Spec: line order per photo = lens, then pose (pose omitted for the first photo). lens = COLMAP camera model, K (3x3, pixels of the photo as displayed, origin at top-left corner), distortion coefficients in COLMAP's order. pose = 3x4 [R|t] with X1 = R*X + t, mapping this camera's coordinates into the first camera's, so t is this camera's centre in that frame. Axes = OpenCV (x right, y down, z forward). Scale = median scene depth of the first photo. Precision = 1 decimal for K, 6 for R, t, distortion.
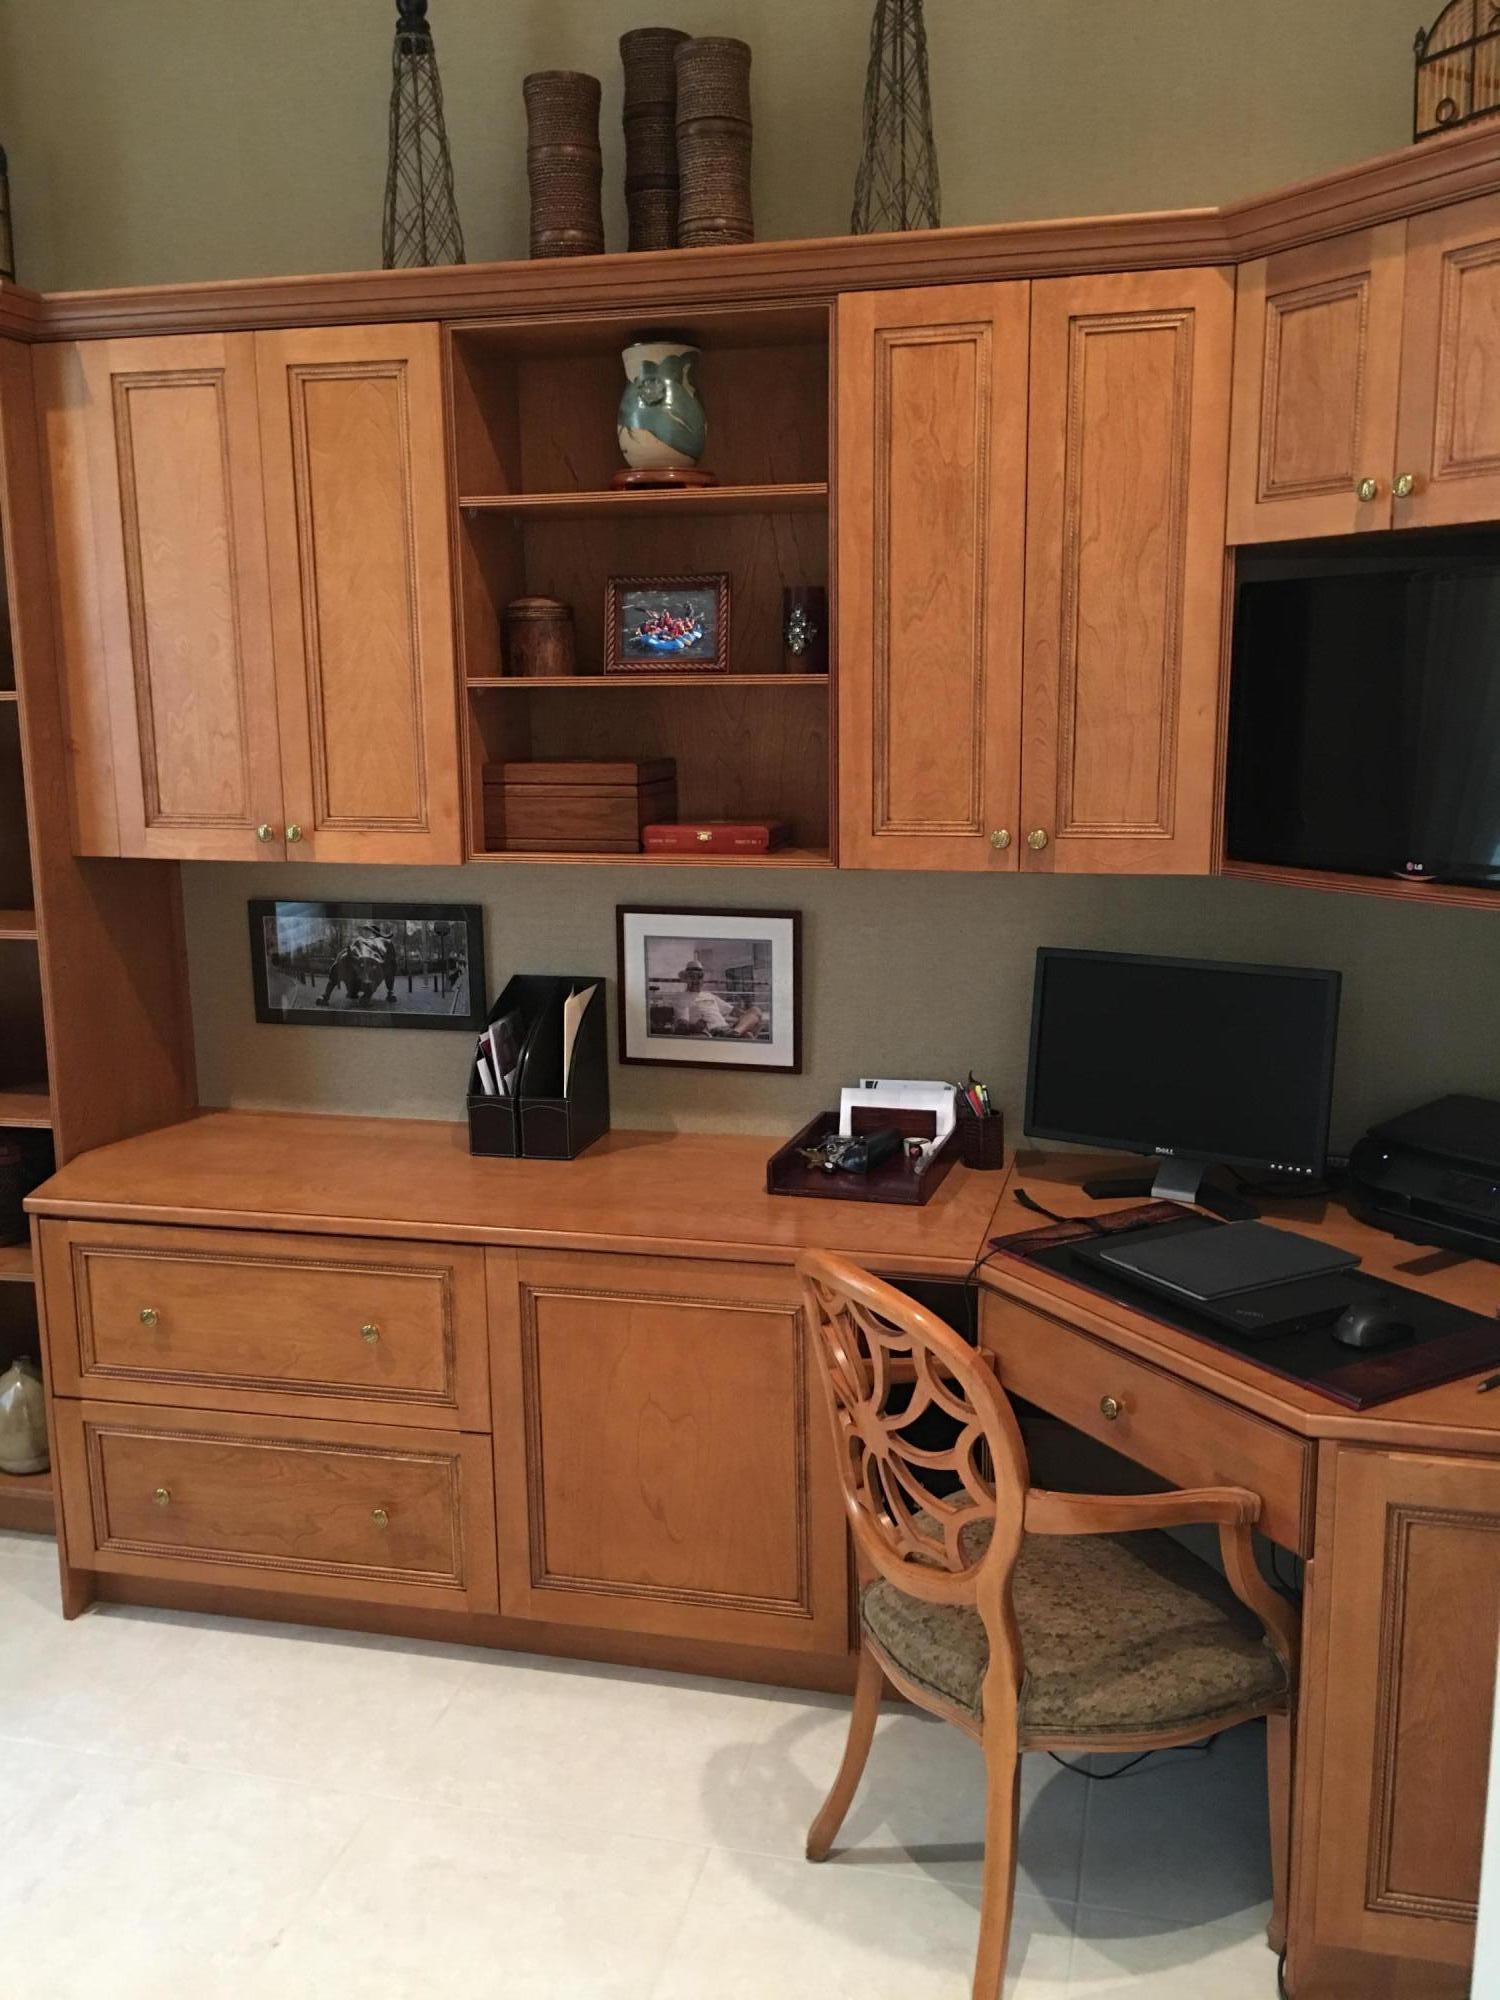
lens RADIAL K [[1749.8, 0, 746.5], [0, 1749.8, 993.4], [0, 0, 1]] dist [0.049599, -0.028623]
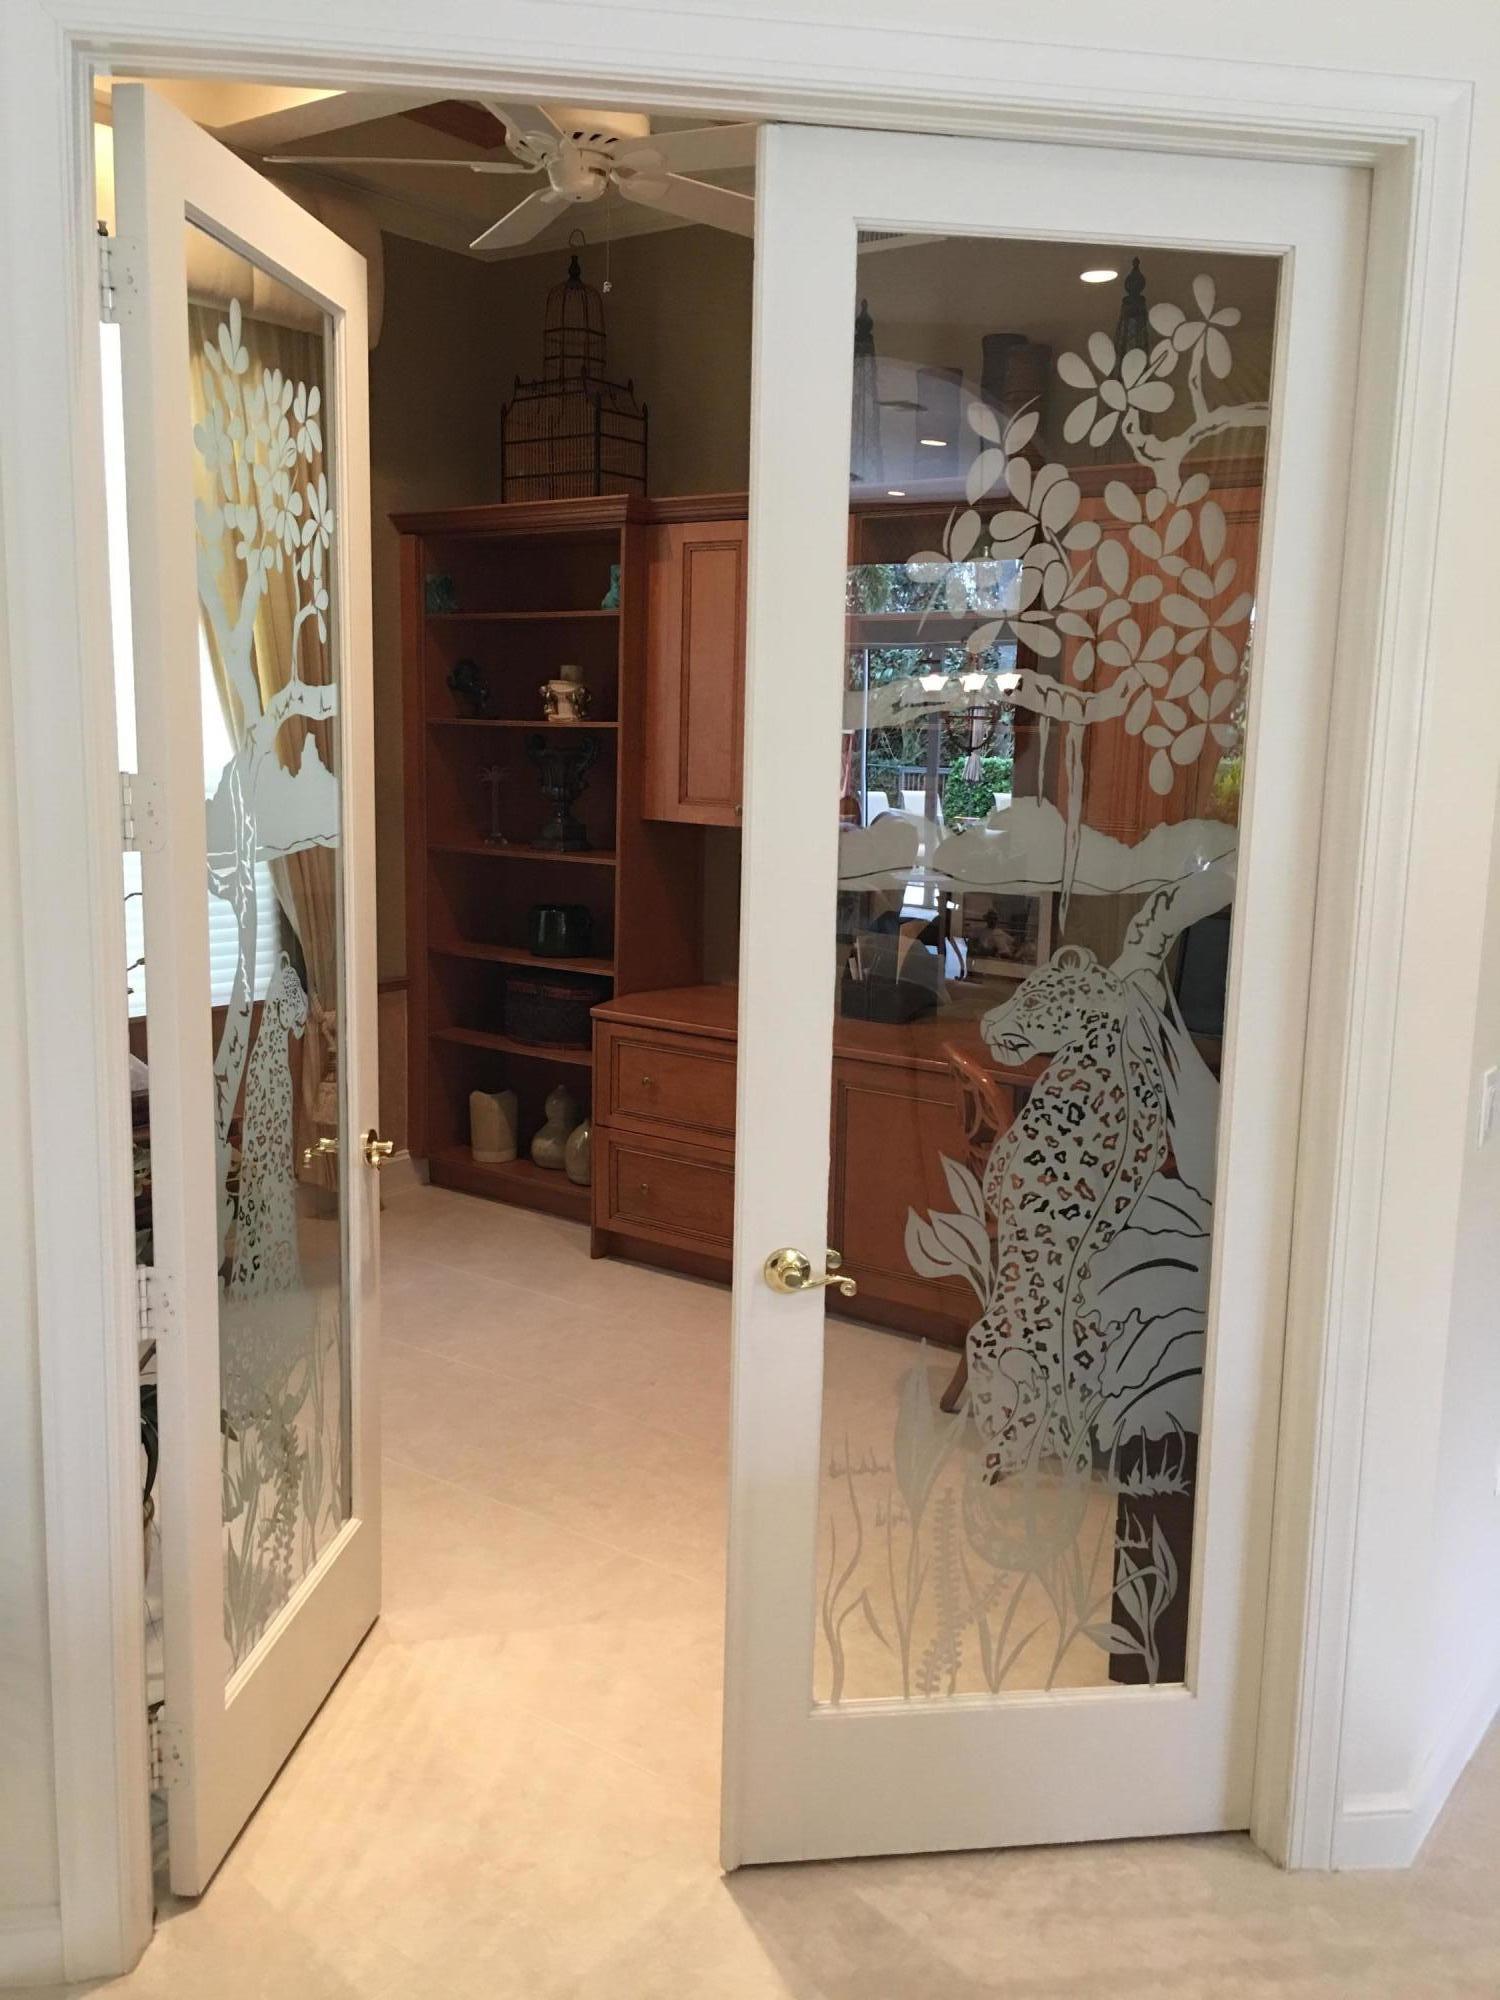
lens RADIAL K [[1749.8, 0, 753.7], [0, 1749.8, 1001.8], [0, 0, 1]] dist [0.049599, -0.028623]
pose [[0.923939, 0.095205, -0.370504, 0.380876], [-0.102557, 0.994727, -0.000143, 0.091360], [0.368537, 0.038130, 0.928831, -0.554163]]
